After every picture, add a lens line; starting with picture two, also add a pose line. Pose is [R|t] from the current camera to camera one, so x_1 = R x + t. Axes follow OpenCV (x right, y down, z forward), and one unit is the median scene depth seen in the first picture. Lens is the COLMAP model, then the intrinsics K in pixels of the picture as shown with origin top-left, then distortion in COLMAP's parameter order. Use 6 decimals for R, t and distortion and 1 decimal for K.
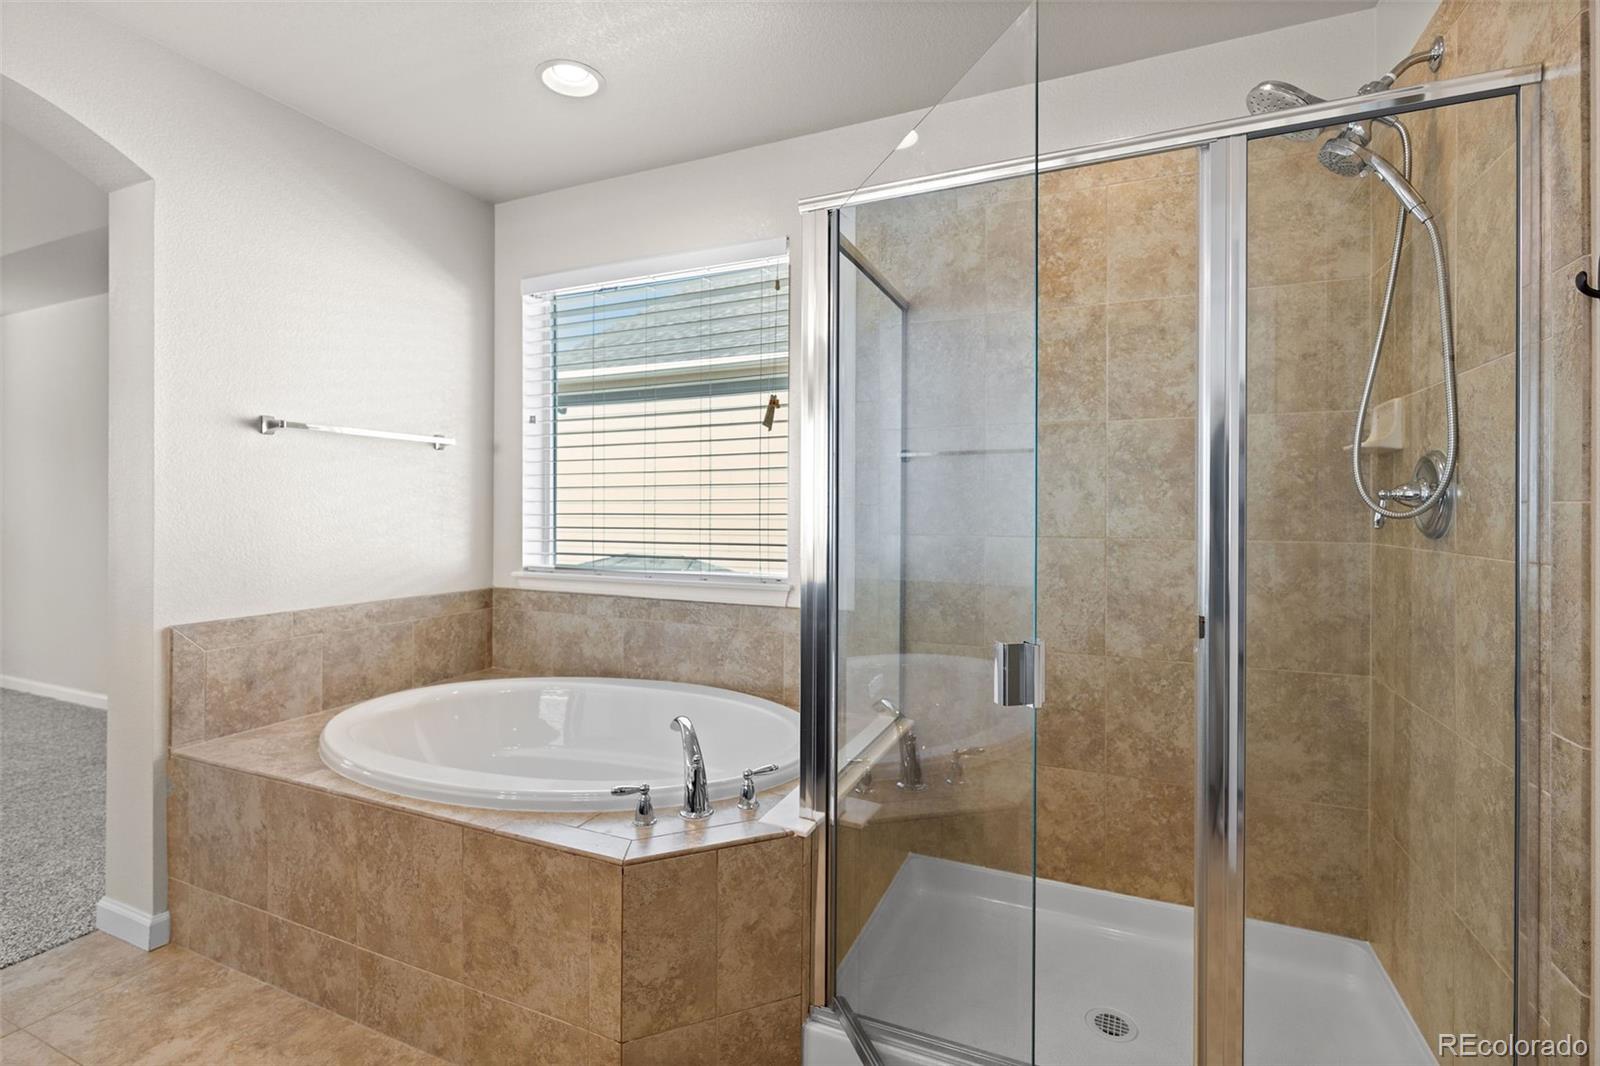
lens RADIAL K [[716.4, 0, 796.1], [0, 716.4, 516.6], [0, 0, 1]] dist [0.001384, -0.000136]
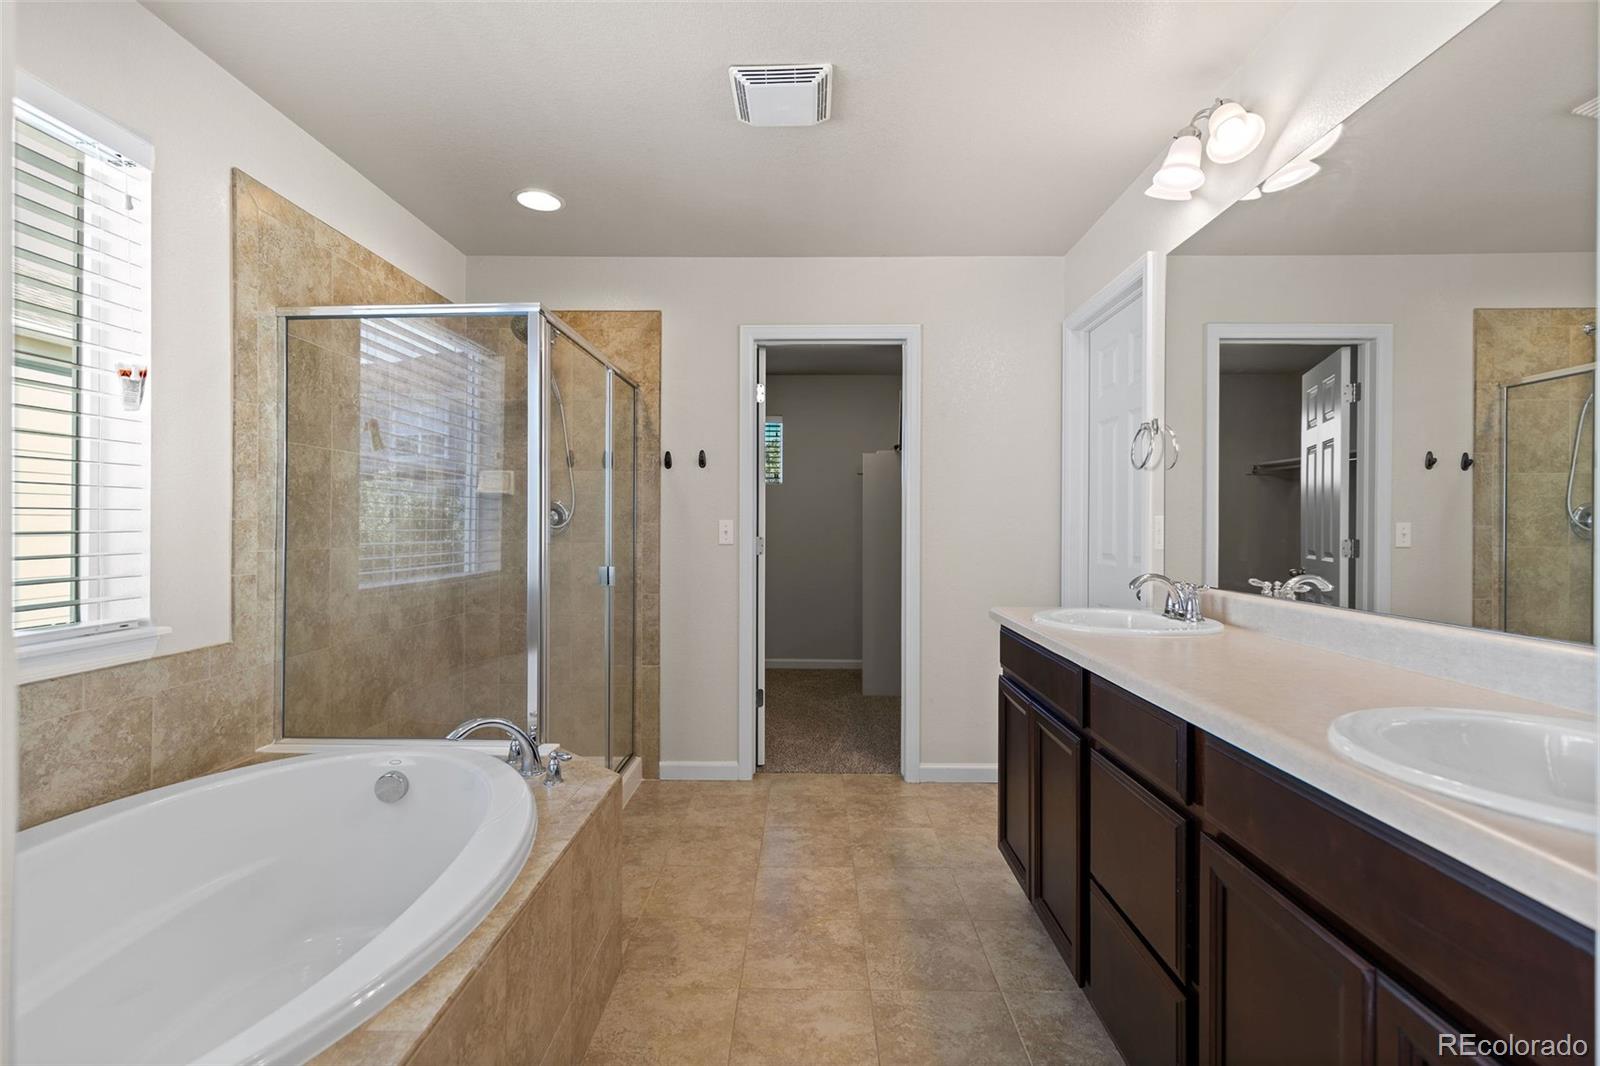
lens RADIAL K [[716.4, 0, 796.1], [0, 716.4, 516.6], [0, 0, 1]] dist [0.001384, -0.000136]
pose [[-0.381444, 0.006447, 0.924370, -1.053095], [0.000886, 0.999978, -0.006609, -0.013061], [-0.924392, -0.001702, -0.381441, 0.761187]]
